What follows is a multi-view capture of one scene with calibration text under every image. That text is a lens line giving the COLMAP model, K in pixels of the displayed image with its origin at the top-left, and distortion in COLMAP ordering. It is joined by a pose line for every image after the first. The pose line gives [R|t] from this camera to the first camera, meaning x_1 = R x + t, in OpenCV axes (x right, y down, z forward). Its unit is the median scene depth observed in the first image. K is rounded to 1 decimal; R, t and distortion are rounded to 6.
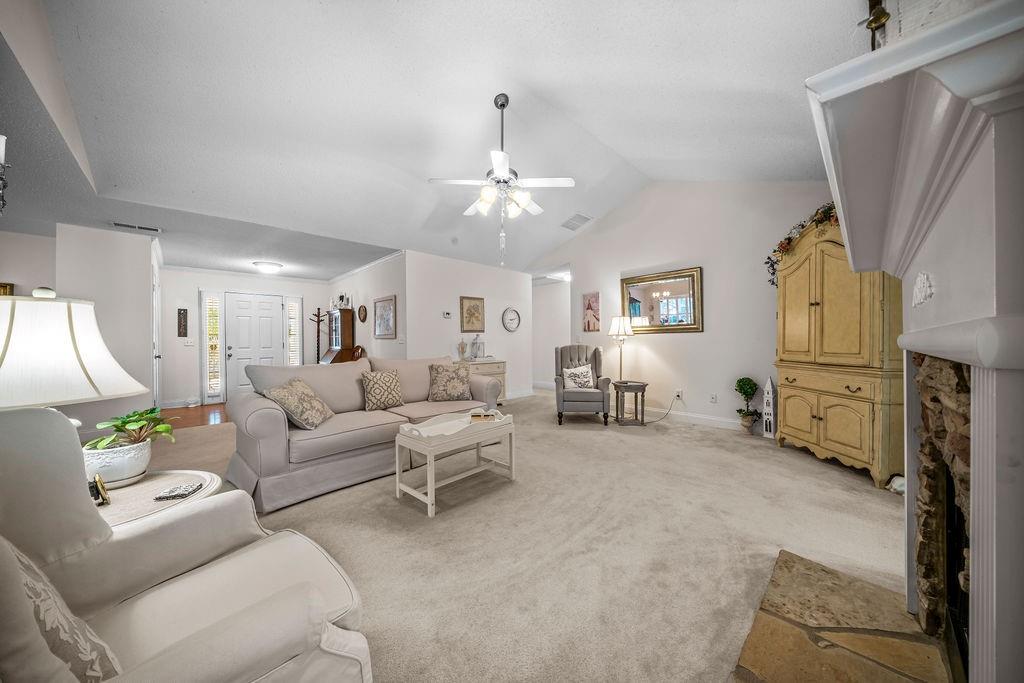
lens RADIAL K [[349.0, 0, 515.7], [0, 349.0, 341.8], [0, 0, 1]] dist [-0.005188, 0.000616]
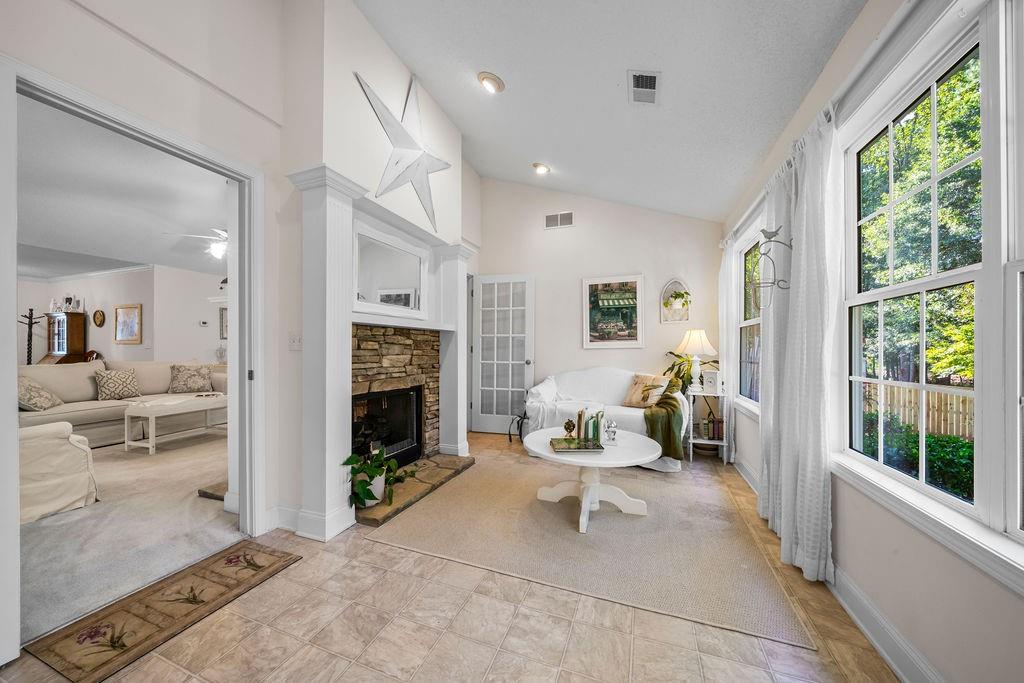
lens RADIAL K [[349.0, 0, 515.0], [0, 349.0, 348.1], [0, 0, 1]] dist [-0.005188, 0.000616]
pose [[0.898018, 0.009792, 0.439849, 0.213667], [-0.007786, 0.999949, -0.006365, 0.001065], [-0.439889, 0.002291, 0.898049, -0.457527]]
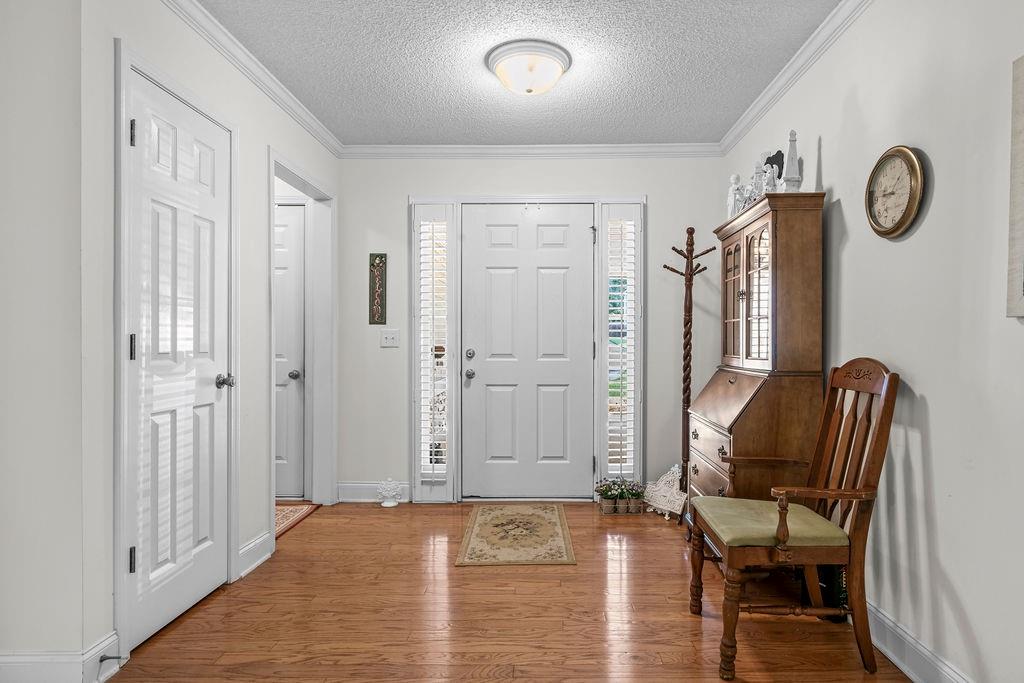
lens RADIAL K [[565.3, 0, 537.6], [0, 565.3, 349.3], [0, 0, 1]] dist [-0.004340, 0.002719]
pose [[0.709092, 0.016585, -0.704920, -0.401297], [-0.009581, 0.999858, 0.013886, 0.003541], [0.705050, -0.003092, 0.709150, 0.718310]]
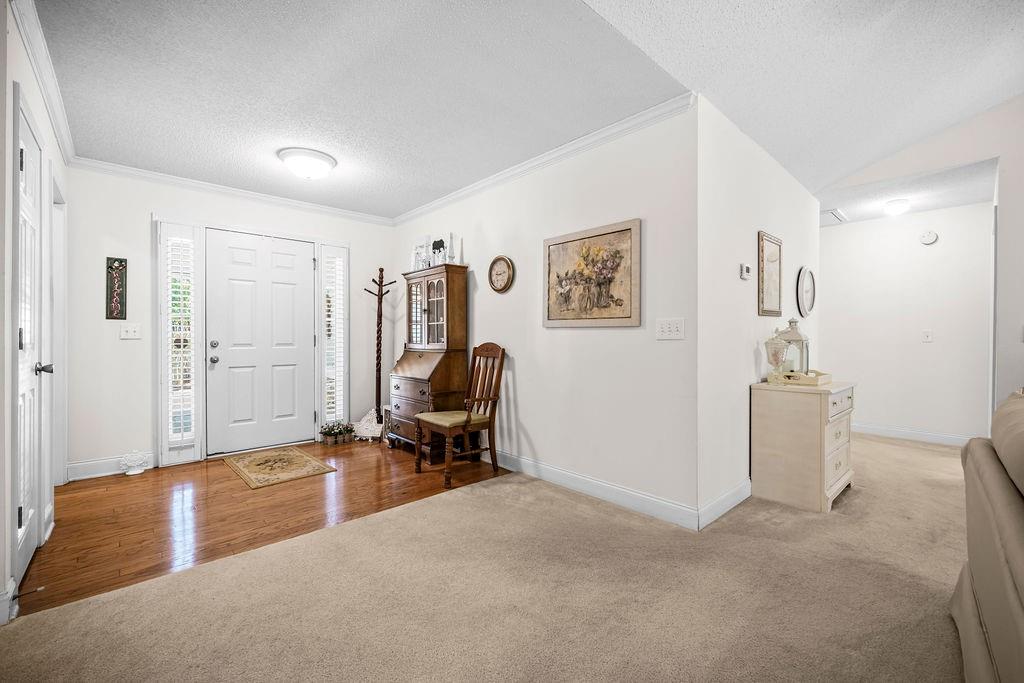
lens RADIAL K [[418.3, 0, 516.6], [0, 418.3, 339.0], [0, 0, 1]] dist [-0.005960, -0.001795]
pose [[0.999569, 0.011923, -0.026811, -0.448365], [-0.011855, 0.999926, 0.002687, 0.004011], [0.026841, -0.002368, 0.999637, 0.502737]]
